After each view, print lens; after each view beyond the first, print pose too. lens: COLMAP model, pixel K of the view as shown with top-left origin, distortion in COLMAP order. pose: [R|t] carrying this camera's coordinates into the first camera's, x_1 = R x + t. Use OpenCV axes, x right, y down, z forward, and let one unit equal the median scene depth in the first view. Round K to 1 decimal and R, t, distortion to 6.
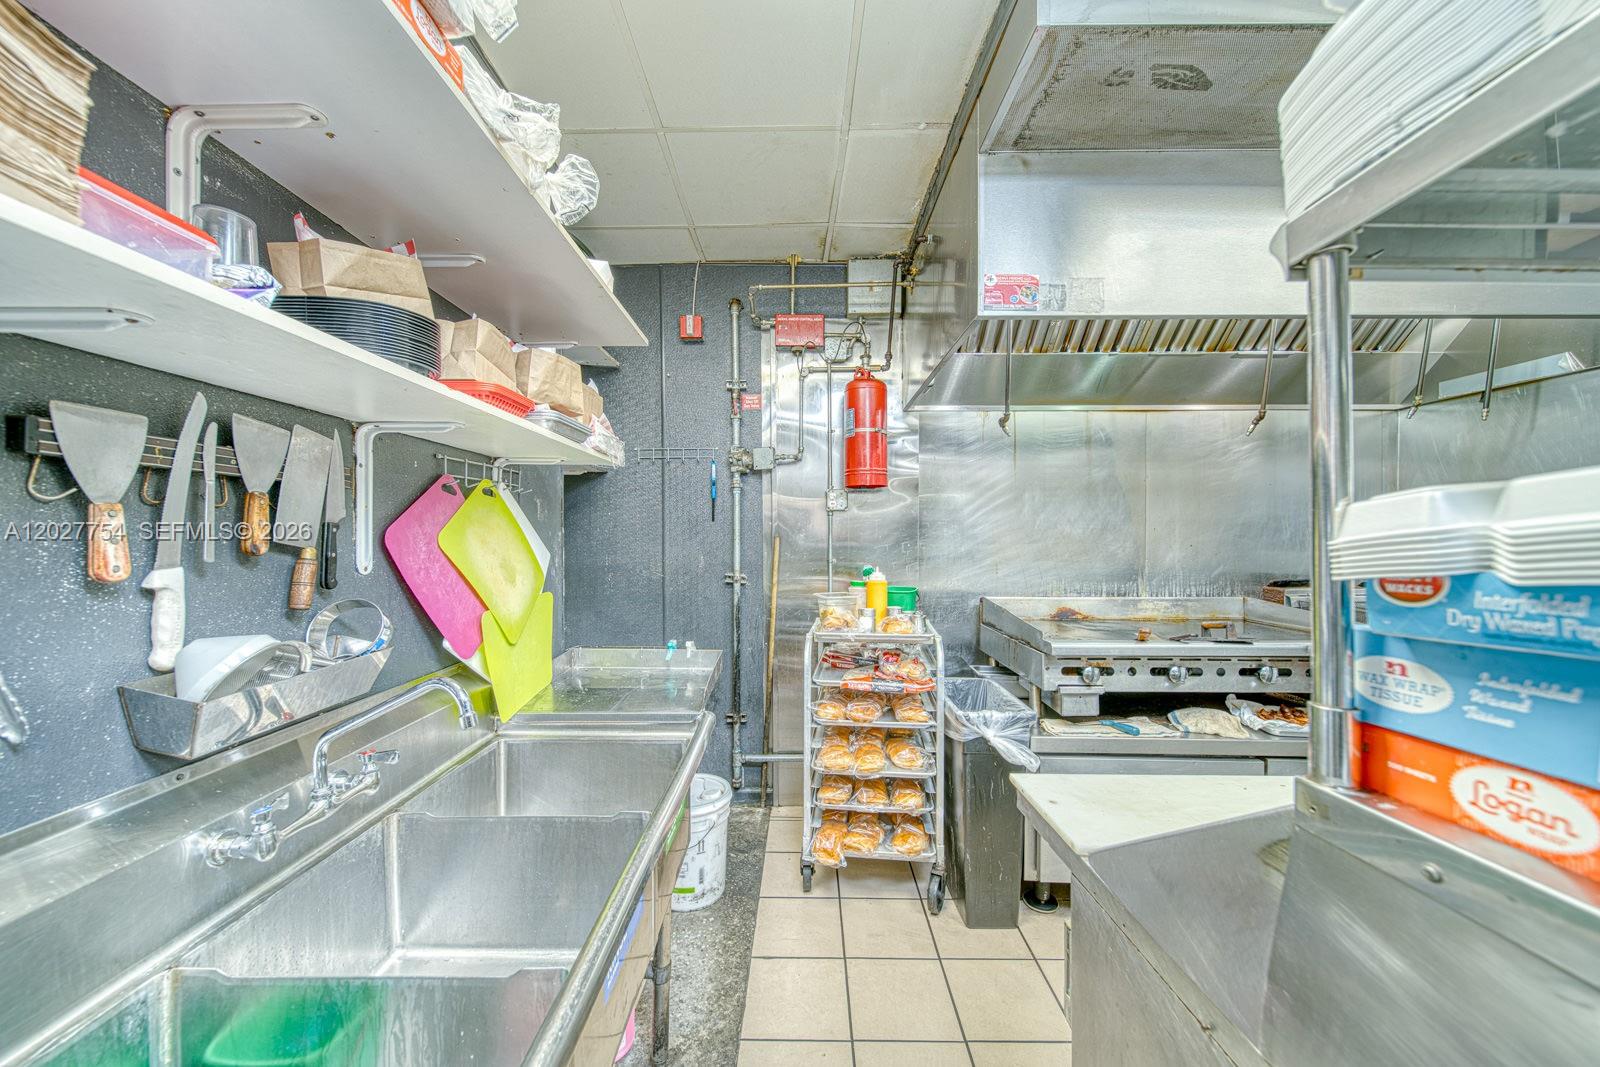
lens RADIAL K [[573.5, 0, 800.4], [0, 573.5, 532.2], [0, 0, 1]] dist [-0.002536, -0.000305]
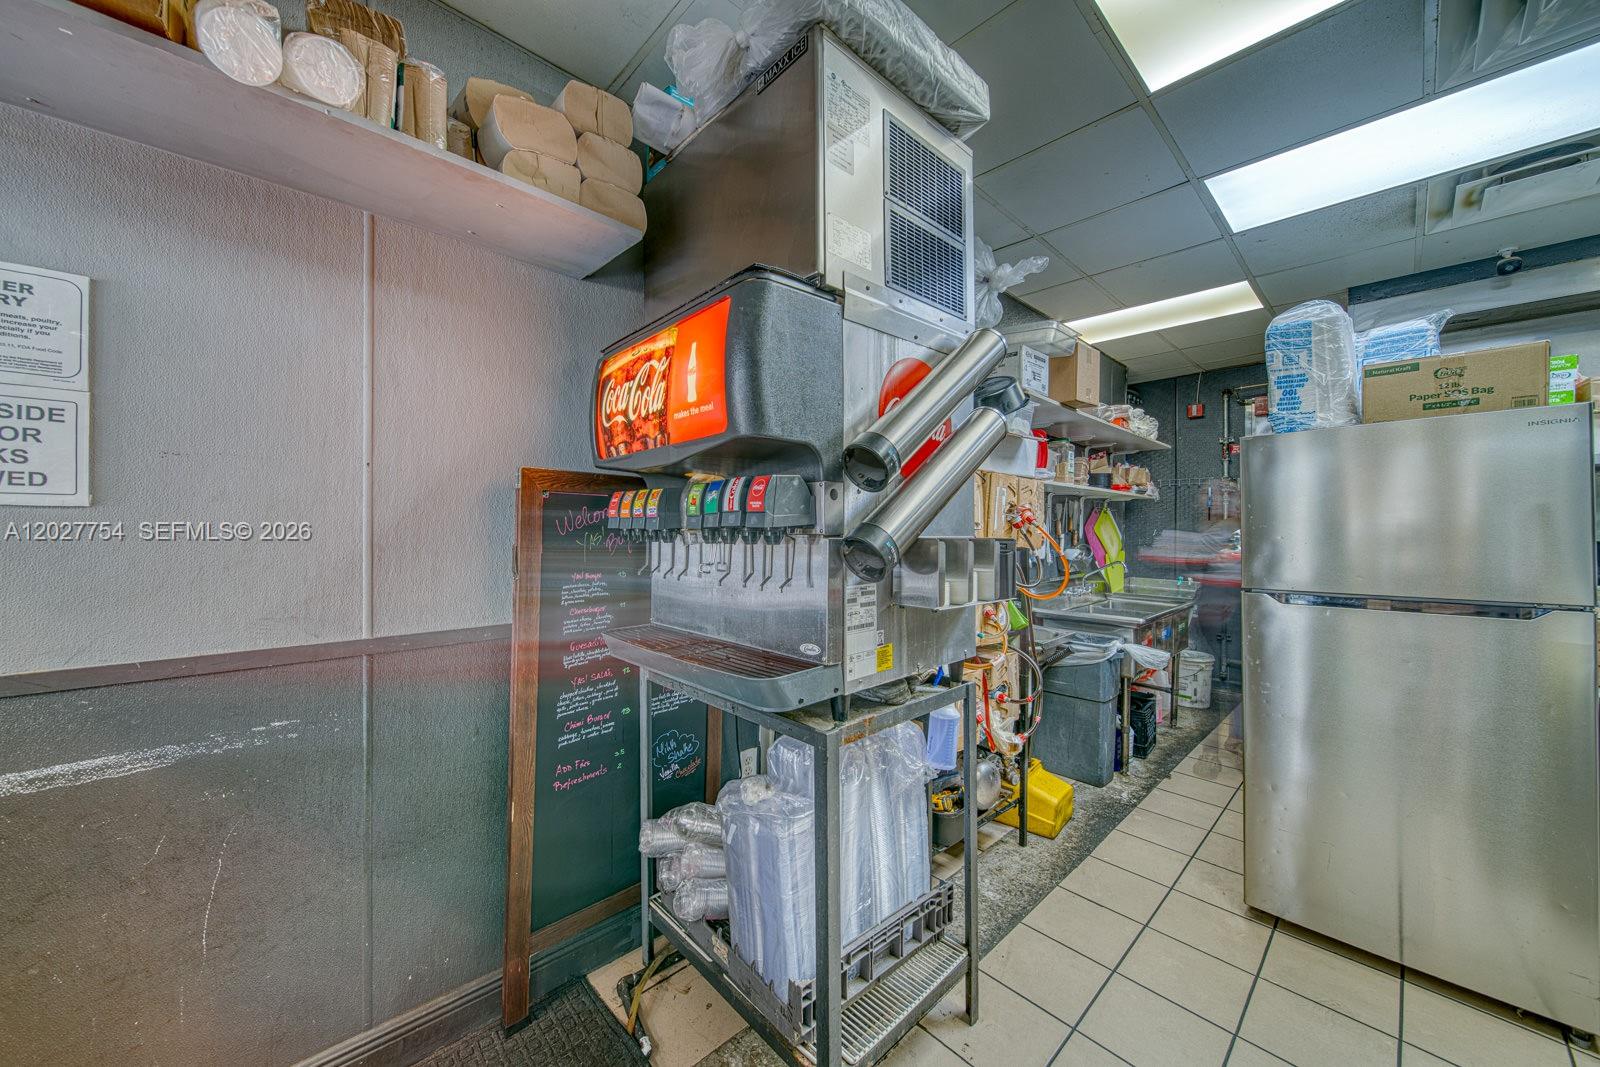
lens RADIAL K [[573.5, 0, 779.0], [0, 573.5, 534.7], [0, 0, 1]] dist [-0.002536, -0.000305]
pose [[0.680970, 0.016408, -0.732127, 0.262624], [-0.002748, 0.999799, 0.019850, -0.006975], [0.732306, -0.011505, 0.680879, -1.282176]]
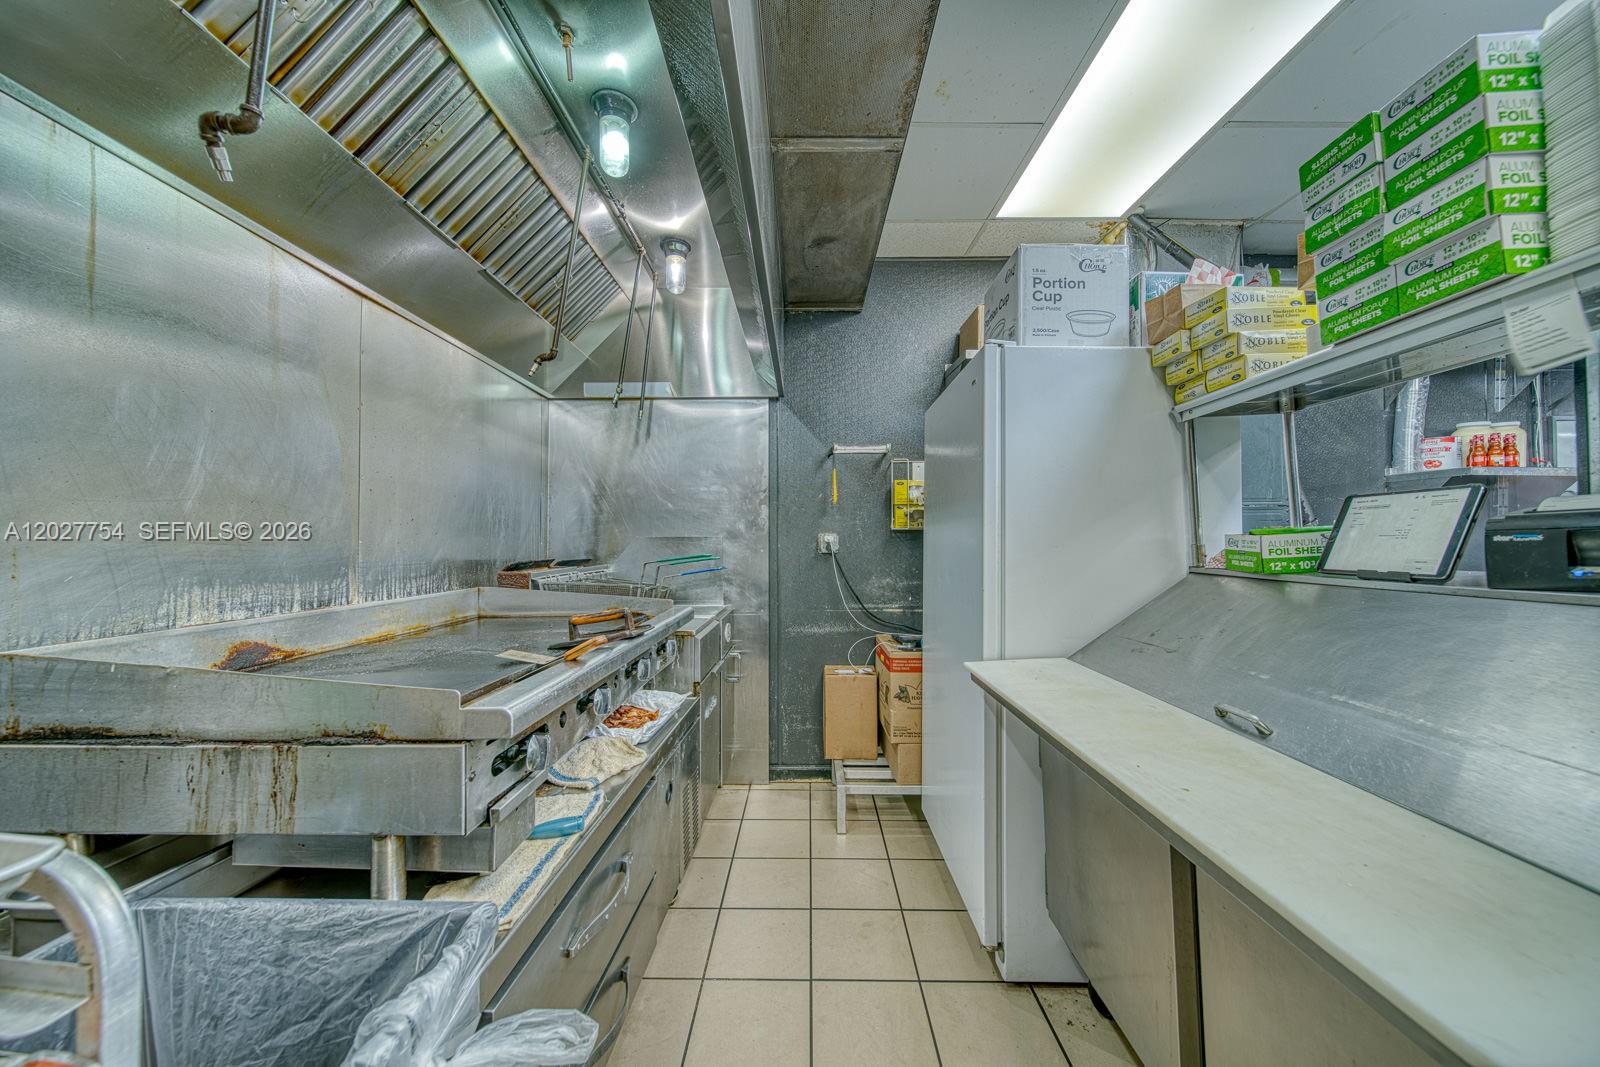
lens RADIAL K [[573.5, 0, 804.6], [0, 573.5, 526.5], [0, 0, 1]] dist [-0.002536, -0.000305]
pose [[-0.013934, 0.025149, 0.999587, -0.002643], [-0.005400, 0.999667, -0.025226, 0.052999], [-0.999888, -0.005749, -0.013794, 0.625176]]
